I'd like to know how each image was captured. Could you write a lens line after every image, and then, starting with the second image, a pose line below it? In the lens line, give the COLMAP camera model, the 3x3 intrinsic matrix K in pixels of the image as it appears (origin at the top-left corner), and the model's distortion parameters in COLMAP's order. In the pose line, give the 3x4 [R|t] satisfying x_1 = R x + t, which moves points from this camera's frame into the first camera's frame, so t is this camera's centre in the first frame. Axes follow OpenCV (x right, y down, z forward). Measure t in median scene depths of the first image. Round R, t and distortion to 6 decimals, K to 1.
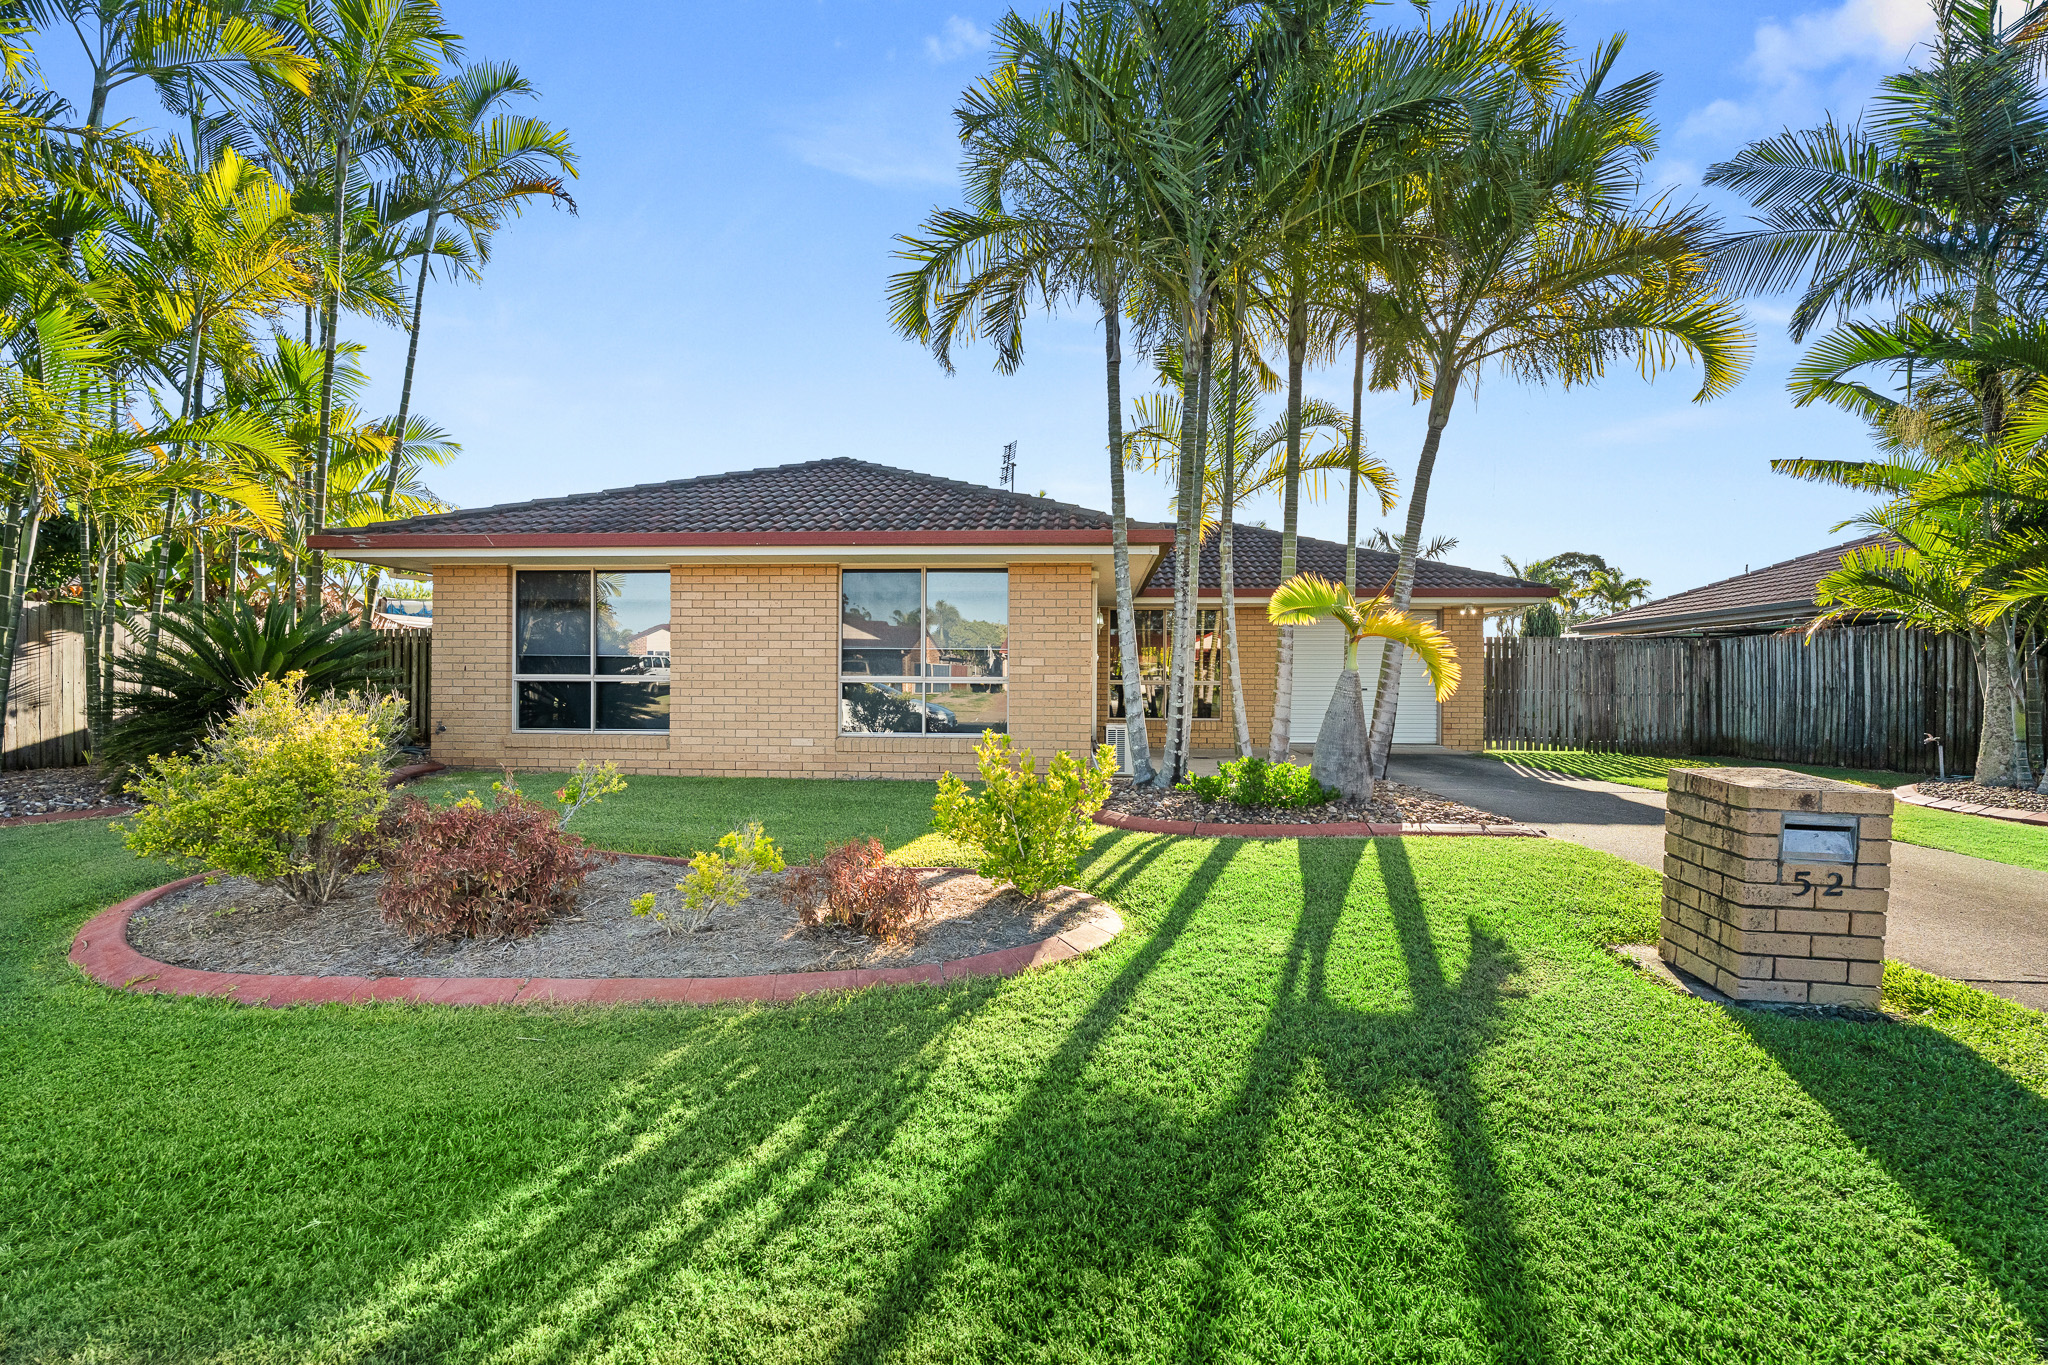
lens RADIAL K [[930.0, 0, 1028.5], [0, 930.0, 679.0], [0, 0, 1]] dist [0.004410, -0.002244]
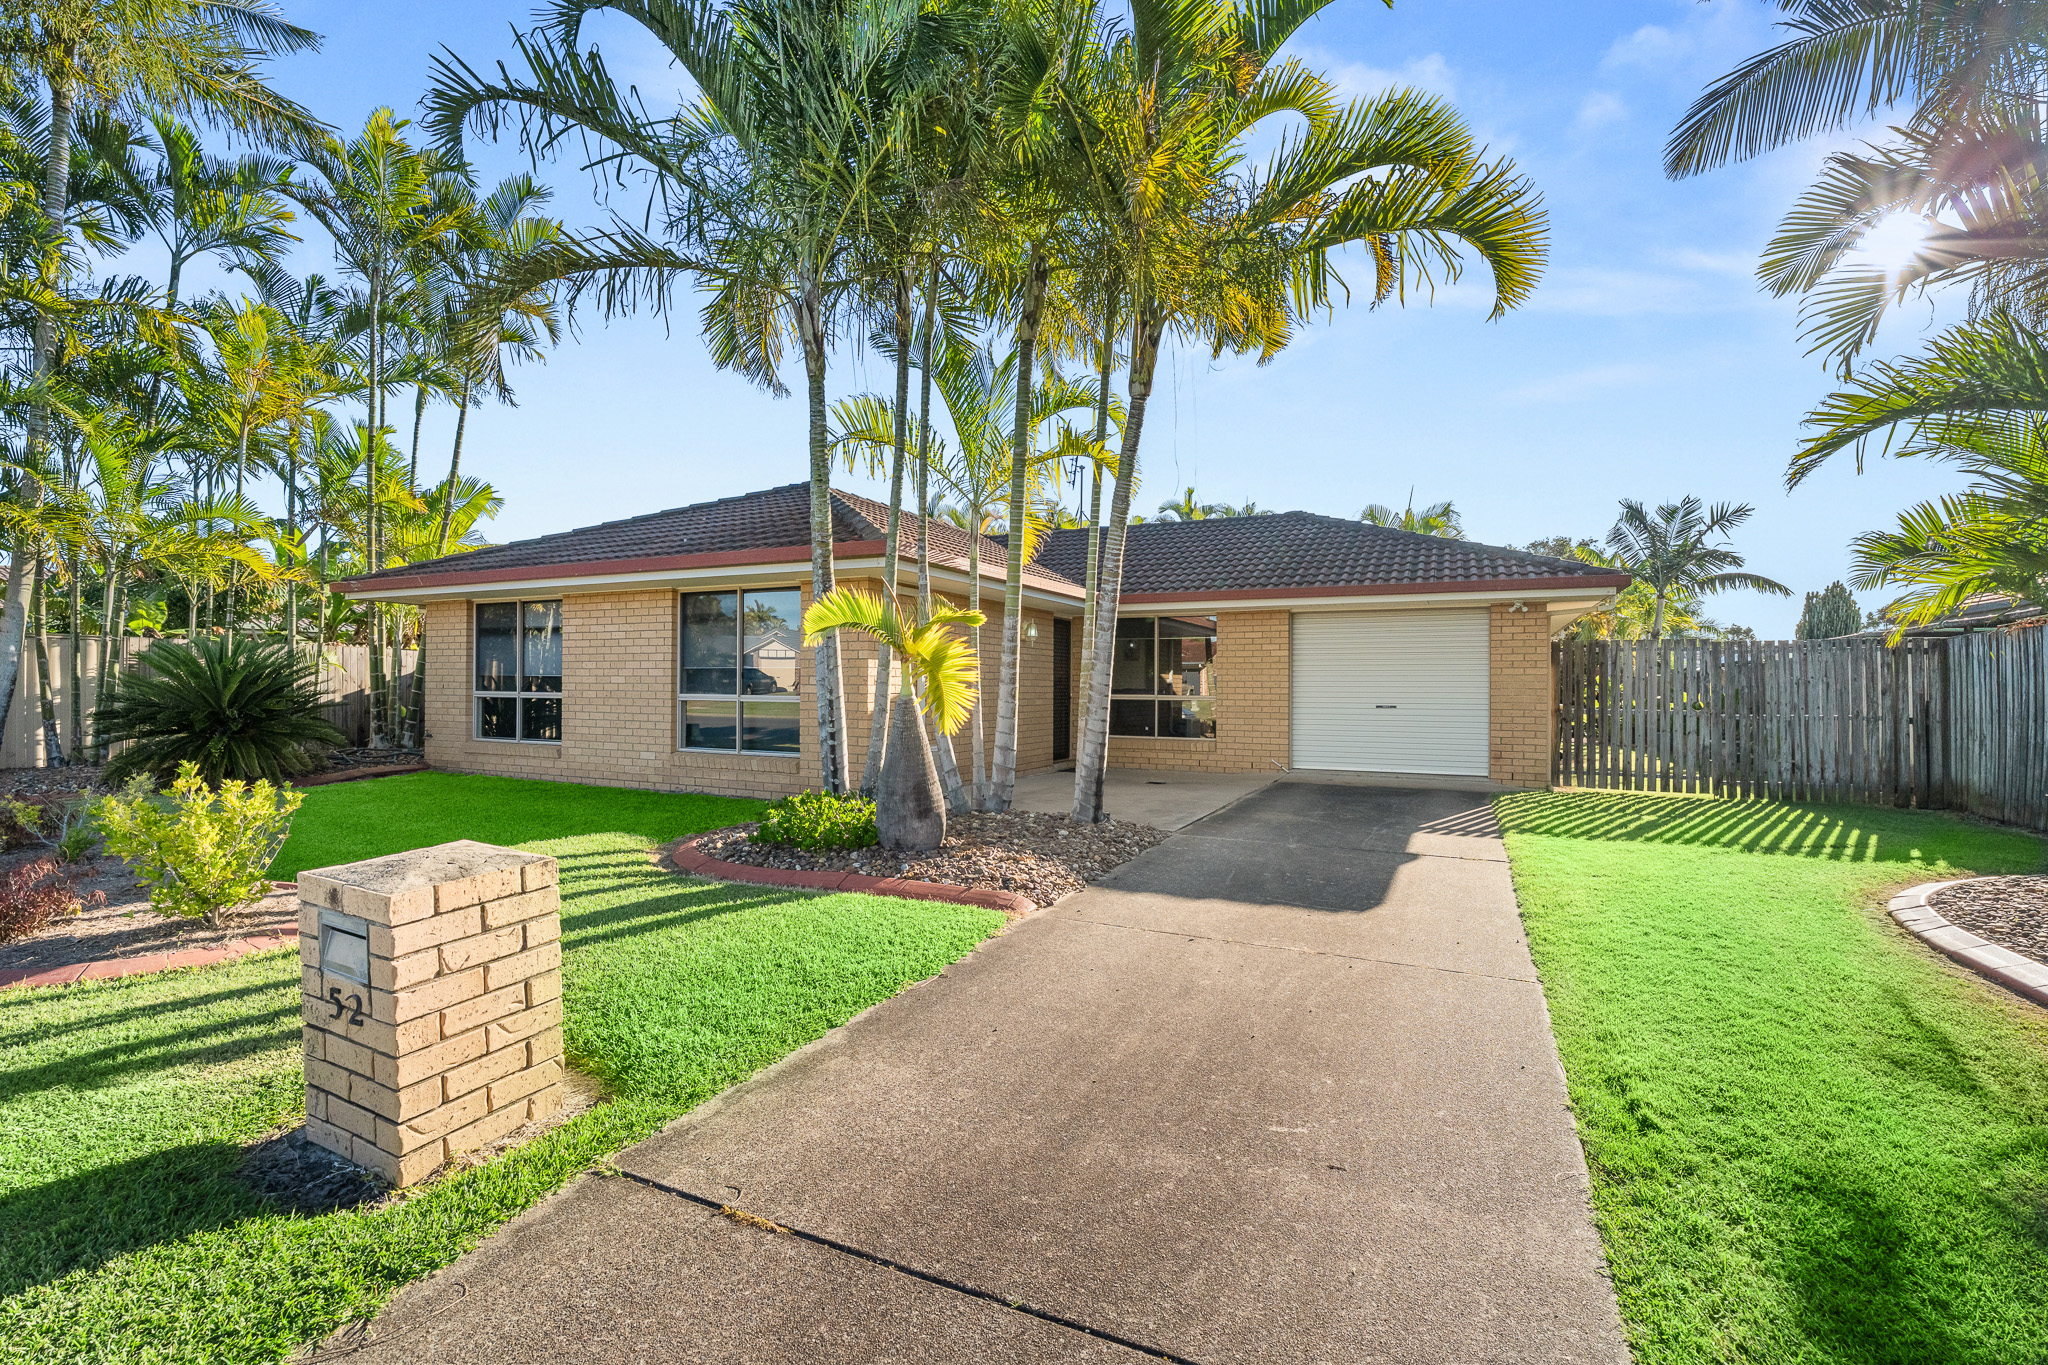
lens RADIAL K [[930.0, 0, 1024.6], [0, 930.0, 682.7], [0, 0, 1]] dist [0.004410, -0.002244]
pose [[0.925284, -0.001026, -0.379274, 0.548658], [0.000795, 0.999999, -0.000766, -0.014694], [0.379274, 0.000408, 0.925284, 0.167521]]
